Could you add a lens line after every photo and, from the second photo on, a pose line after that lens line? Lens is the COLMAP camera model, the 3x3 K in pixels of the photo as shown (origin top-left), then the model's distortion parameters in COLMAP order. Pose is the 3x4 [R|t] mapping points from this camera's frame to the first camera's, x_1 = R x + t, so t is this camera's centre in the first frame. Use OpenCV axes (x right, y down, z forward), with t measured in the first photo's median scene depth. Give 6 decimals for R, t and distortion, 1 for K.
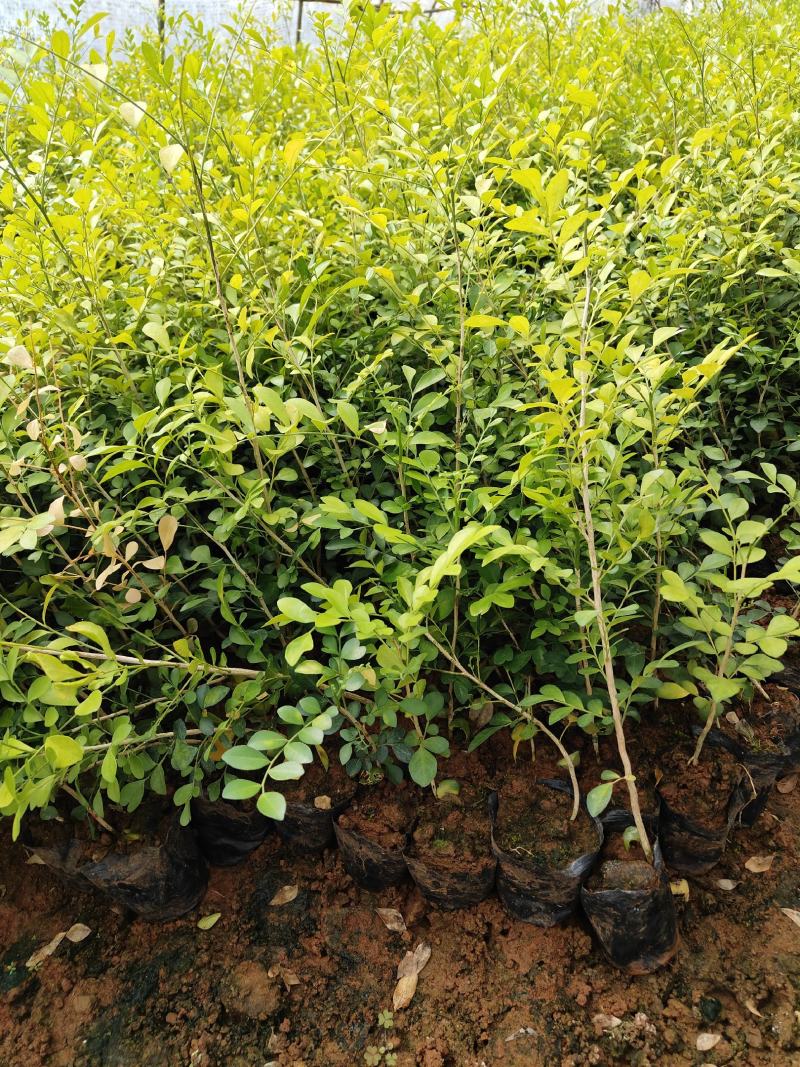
lens RADIAL K [[778.2, 0, 390.8], [0, 778.2, 530.0], [0, 0, 1]] dist [-0.009516, -0.002959]
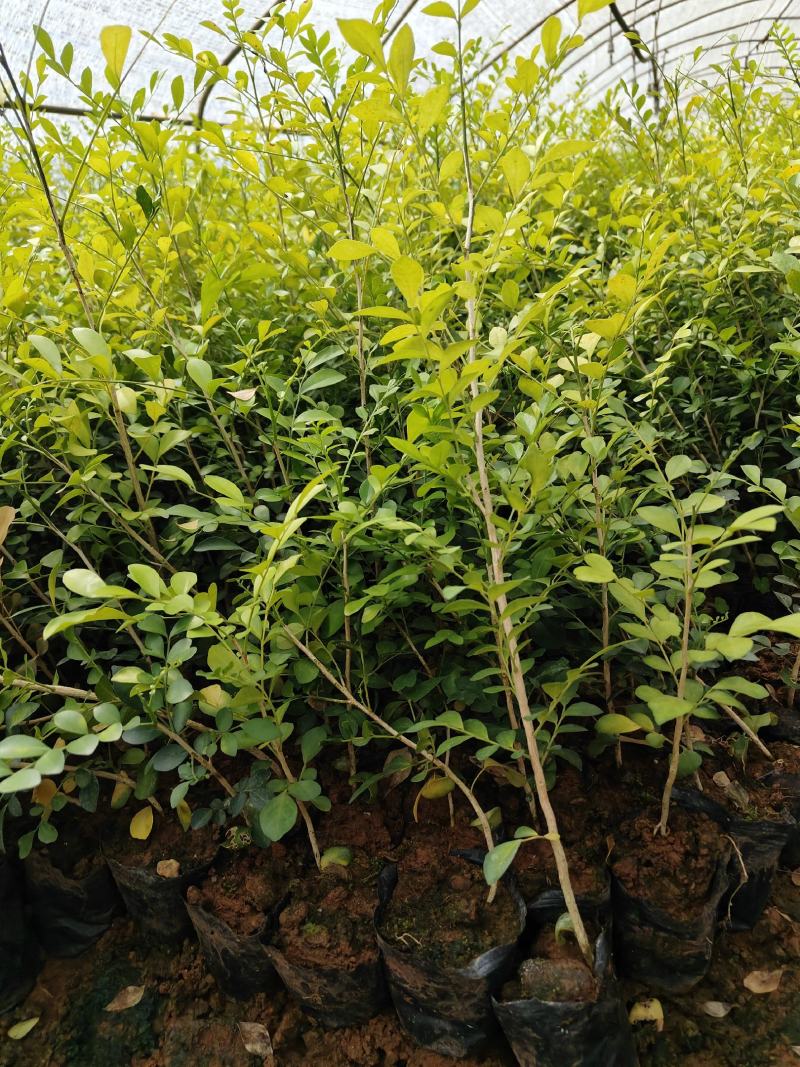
lens RADIAL K [[778.2, 0, 378.0], [0, 778.2, 523.0], [0, 0, 1]] dist [-0.009516, -0.002959]
pose [[0.996775, -0.006523, -0.079981, 0.187710], [-0.006336, 0.987181, -0.159476, 0.132896], [0.079996, 0.159469, 0.983956, 0.200778]]
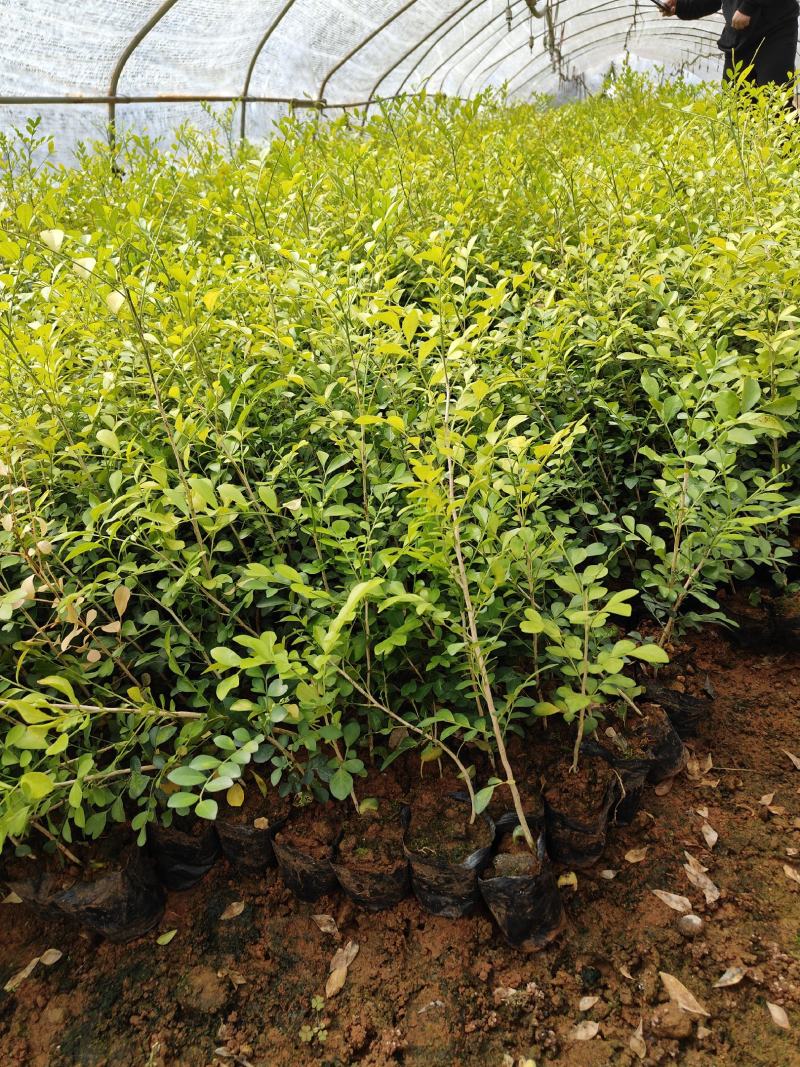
lens RADIAL K [[778.2, 0, 394.2], [0, 778.2, 520.8], [0, 0, 1]] dist [-0.009516, -0.002959]
pose [[0.997559, -0.048565, 0.050175, 0.077411], [0.052700, 0.995015, -0.084666, 0.004631], [-0.045813, 0.087104, 0.995145, -0.220889]]
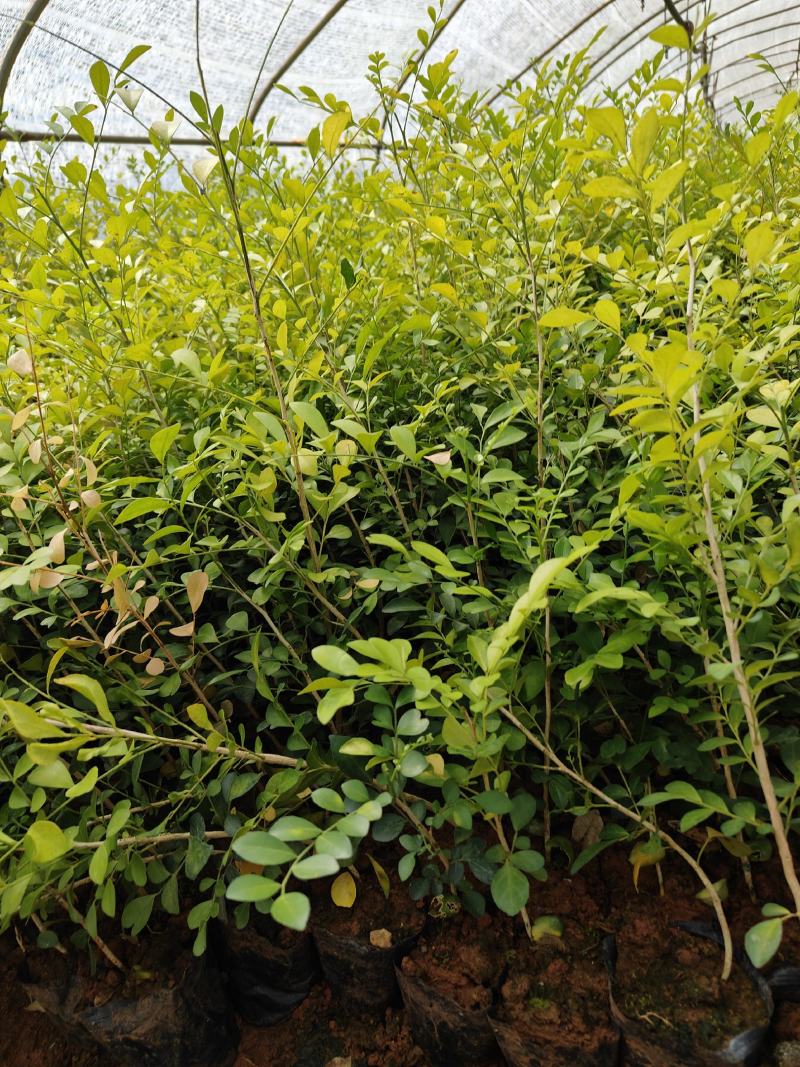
lens RADIAL K [[815.3, 0, 357.0], [0, 815.3, 524.9], [0, 0, 1]] dist [-0.008467, -0.001763]
pose [[0.988482, -0.030703, -0.148189, 0.021350], [0.003315, 0.983362, -0.181627, 0.095008], [0.151300, 0.179044, 0.972138, 0.143064]]
